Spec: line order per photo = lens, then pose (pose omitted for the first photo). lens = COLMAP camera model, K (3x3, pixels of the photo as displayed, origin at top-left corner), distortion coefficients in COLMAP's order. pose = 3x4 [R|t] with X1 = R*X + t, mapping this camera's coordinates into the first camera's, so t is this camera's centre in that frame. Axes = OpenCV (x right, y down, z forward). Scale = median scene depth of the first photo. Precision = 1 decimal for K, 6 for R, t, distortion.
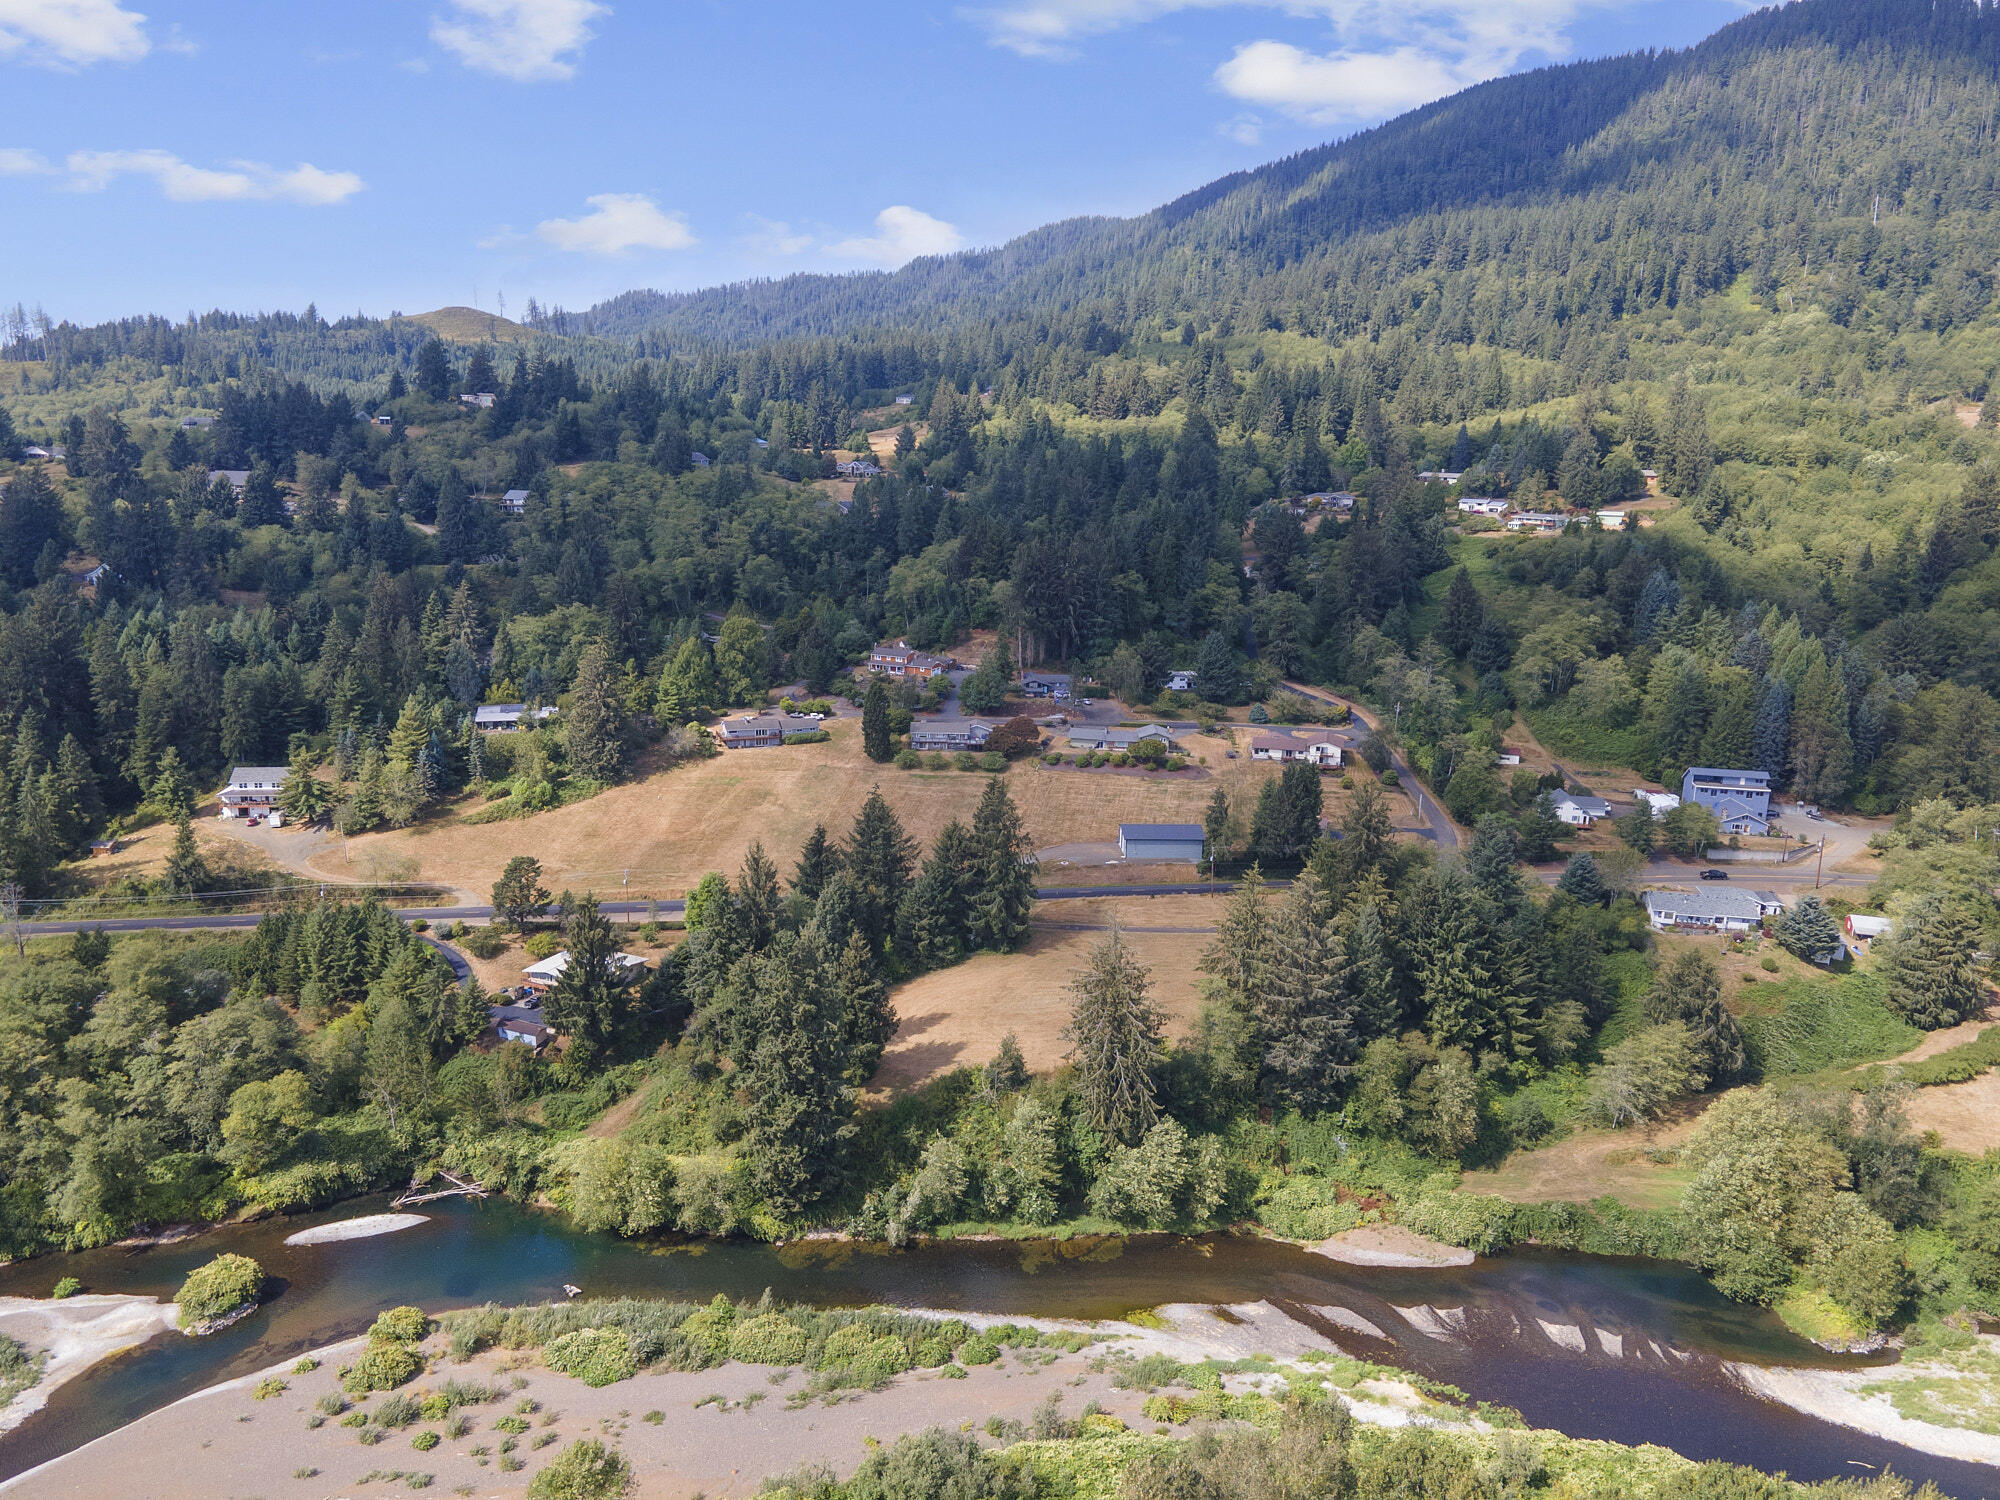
lens RADIAL K [[1431.8, 0, 988.1], [0, 1431.8, 755.2], [0, 0, 1]] dist [0.027063, 0.030335]
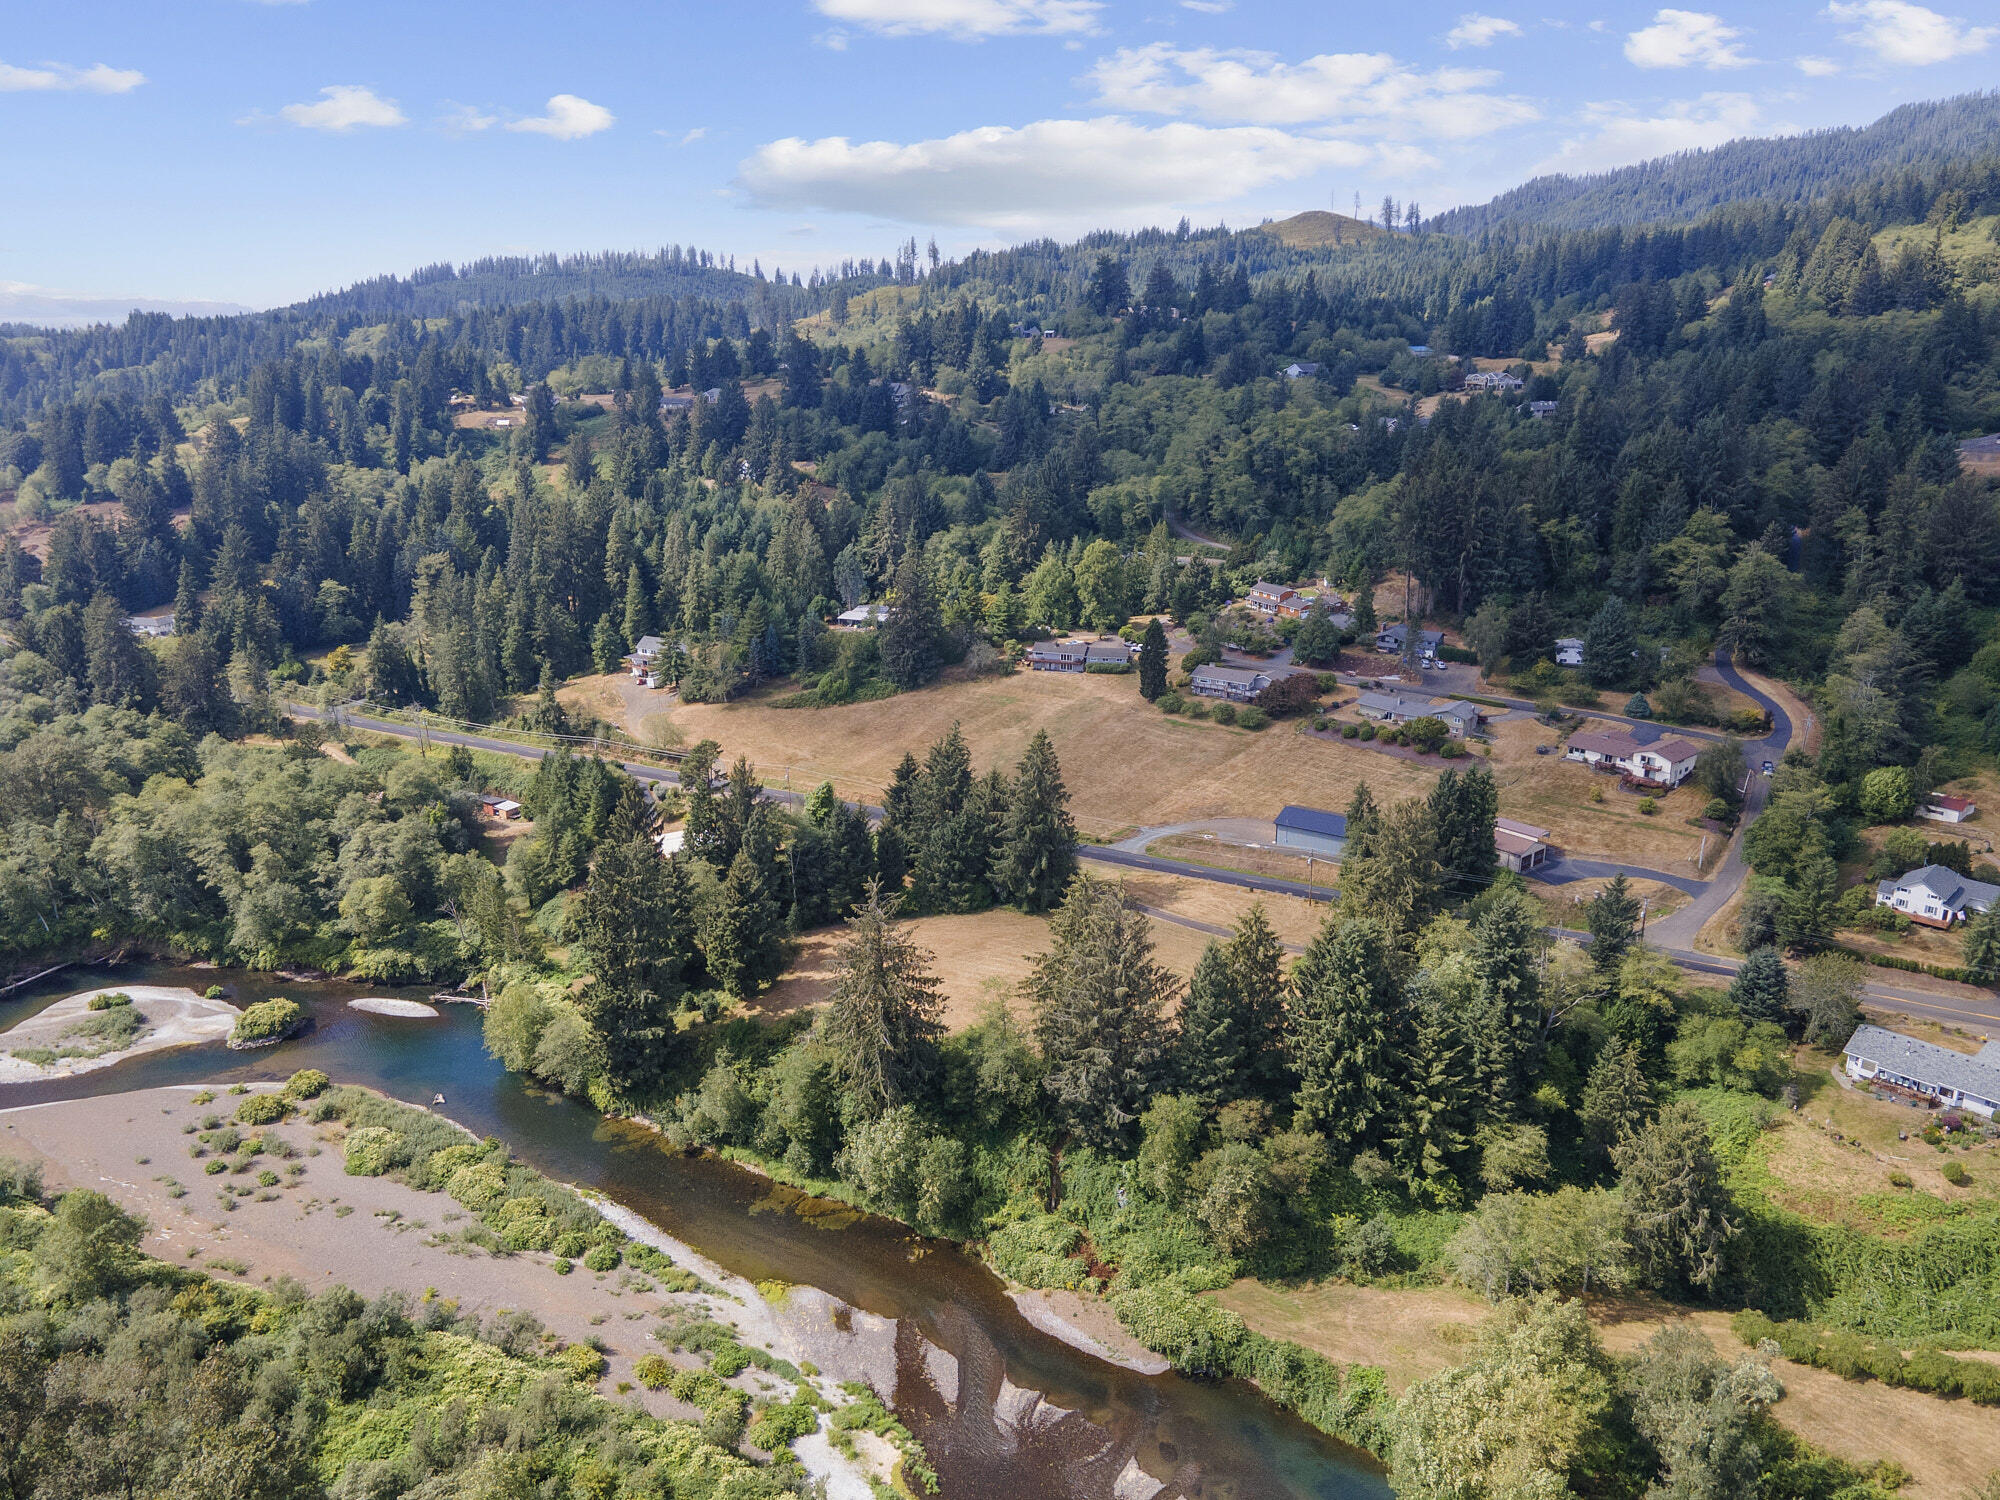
lens RADIAL K [[1431.8, 0, 992.3], [0, 1431.8, 747.0], [0, 0, 1]] dist [0.027063, 0.030335]
pose [[0.824010, 0.149617, -0.546464, 0.613800], [-0.116498, 0.988636, 0.095014, -0.073888], [0.554470, -0.014630, 0.832075, 0.232943]]
